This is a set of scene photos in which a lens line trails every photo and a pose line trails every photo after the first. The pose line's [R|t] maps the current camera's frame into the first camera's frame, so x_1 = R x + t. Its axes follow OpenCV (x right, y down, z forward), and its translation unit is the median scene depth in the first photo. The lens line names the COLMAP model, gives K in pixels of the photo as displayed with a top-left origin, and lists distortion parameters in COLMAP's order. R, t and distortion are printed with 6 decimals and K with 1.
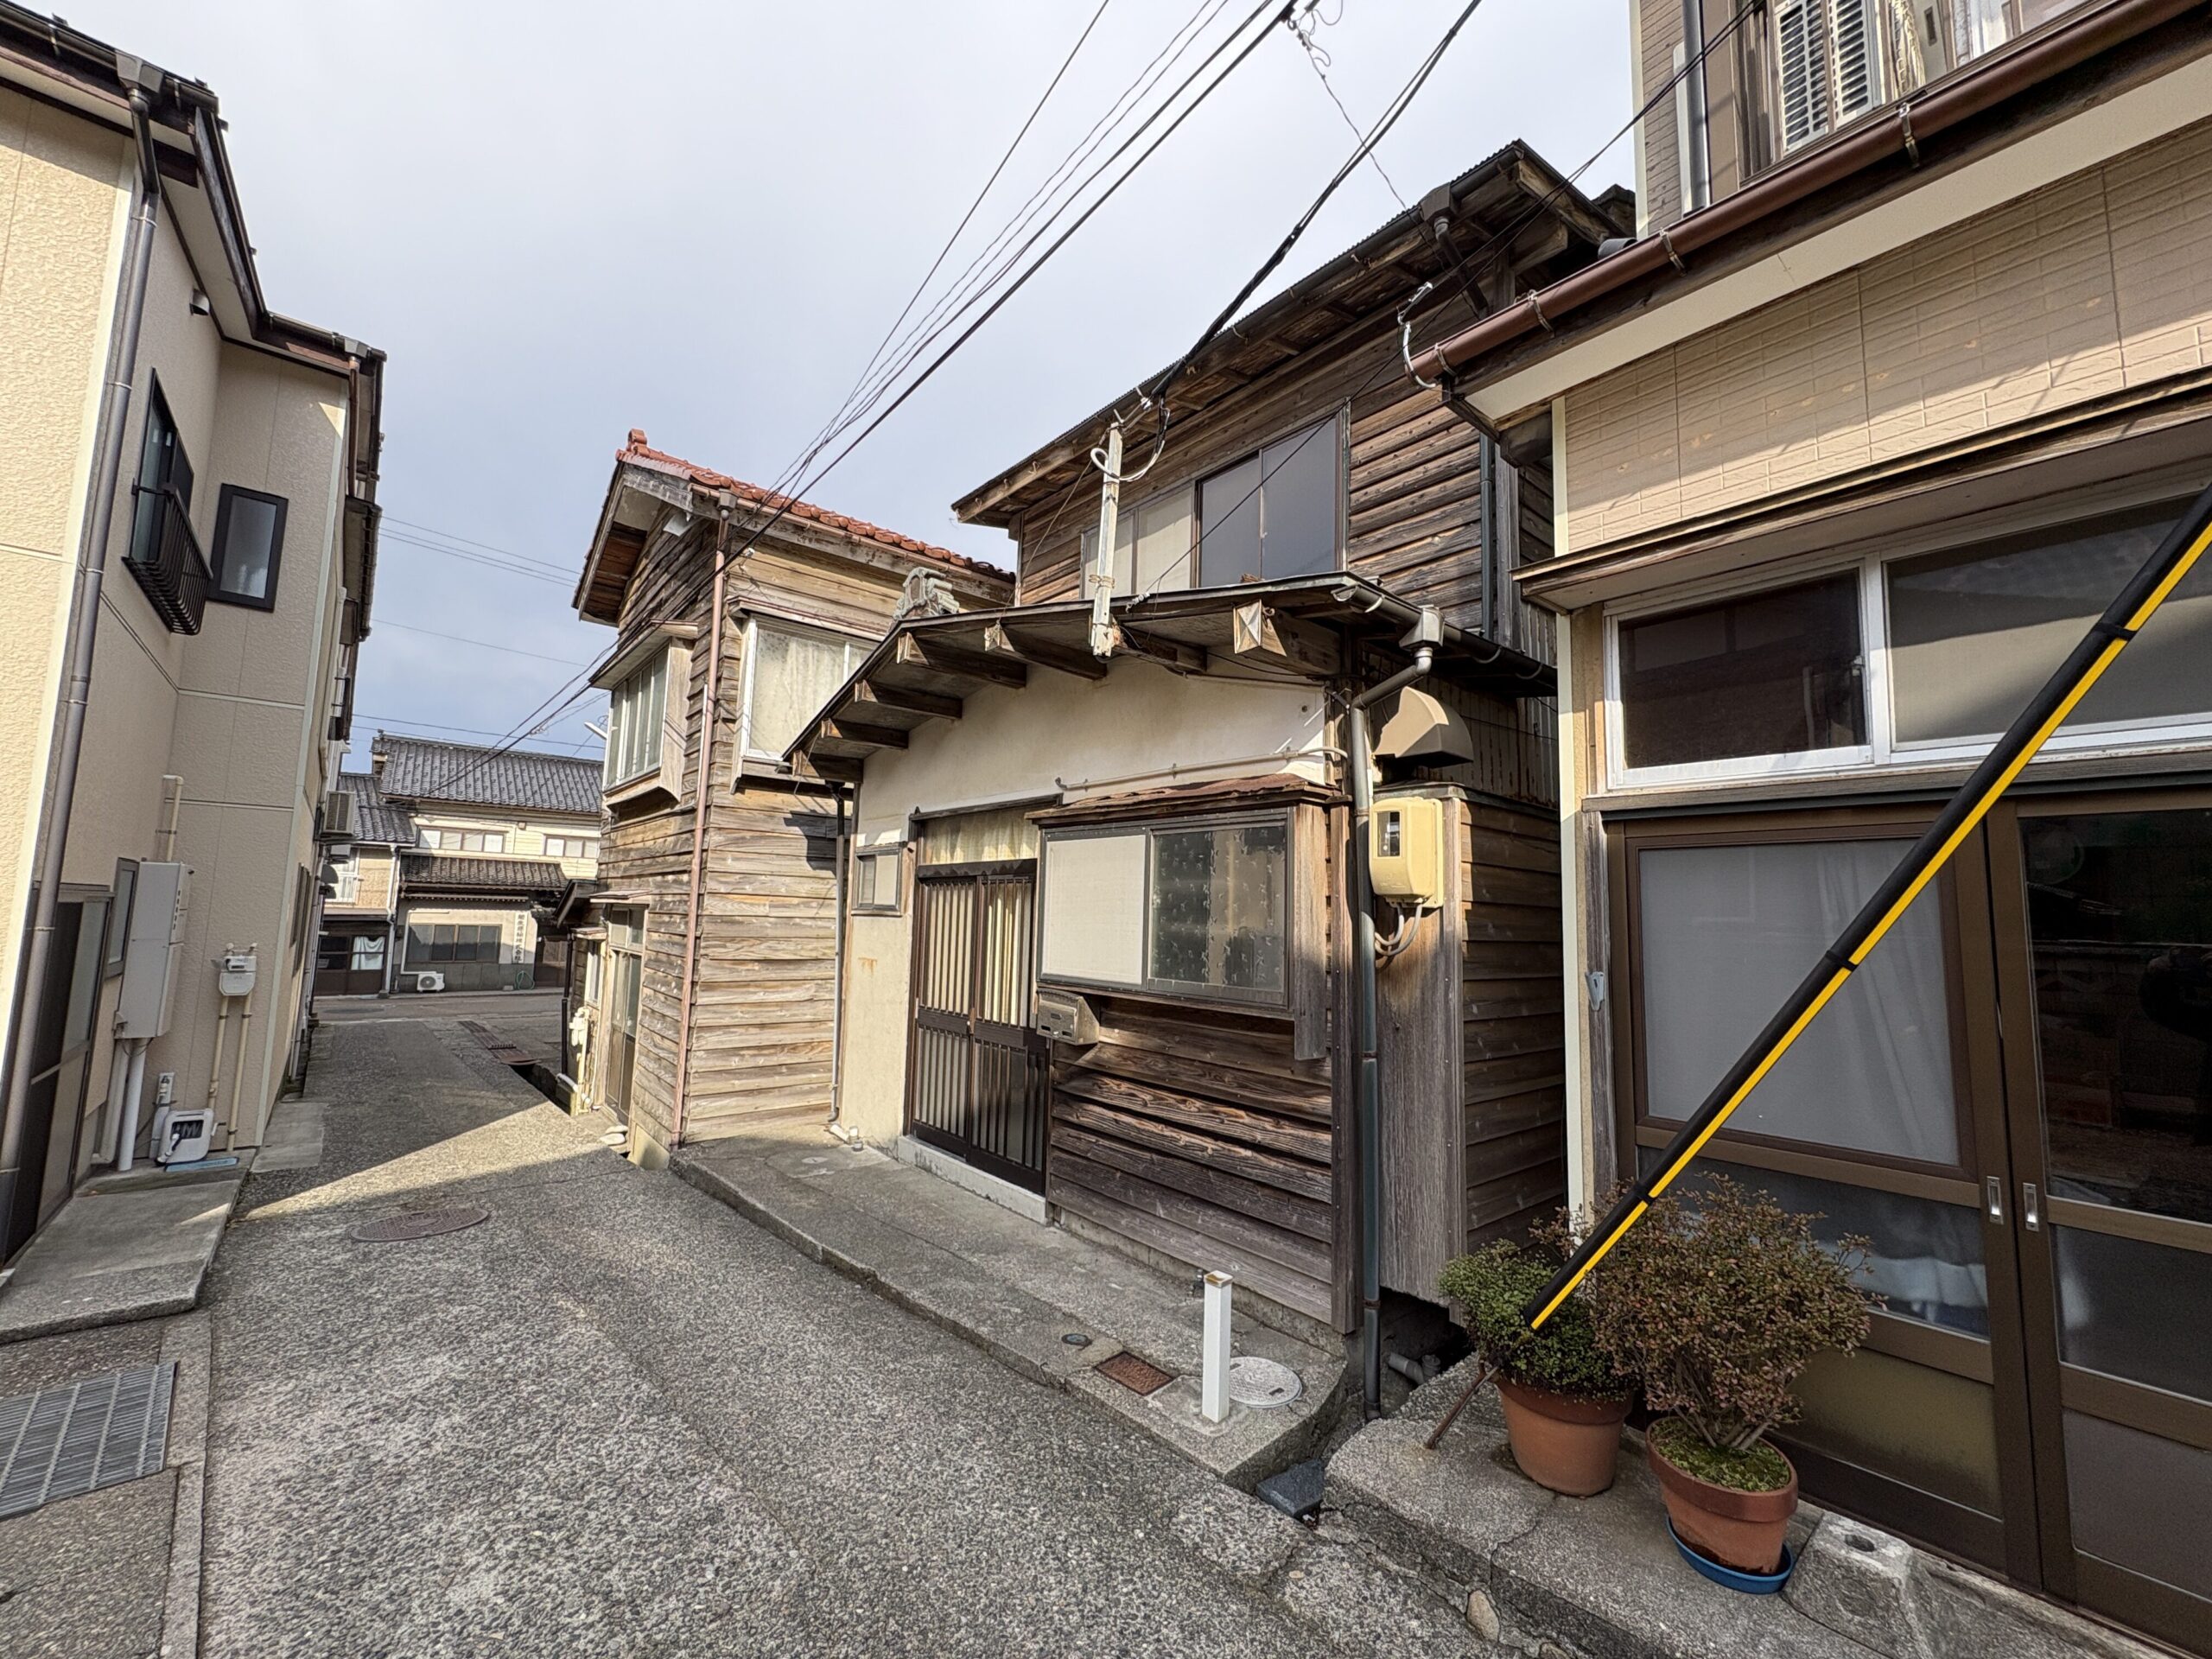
lens RADIAL K [[884.5, 0, 1105.8], [0, 884.5, 831.4], [0, 0, 1]] dist [-0.002058, 0.000582]
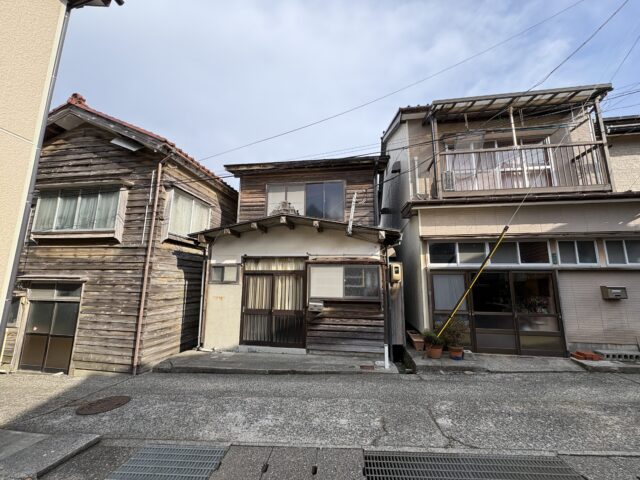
lens RADIAL K [[255.9, 0, 321.6], [0, 255.9, 239.4], [0, 0, 1]] dist [-0.002058, 0.000582]
pose [[0.755186, 0.091493, 0.649094, -0.937408], [-0.054562, 0.995549, -0.076847, -0.034017], [-0.653236, 0.022618, 0.756817, -0.028865]]
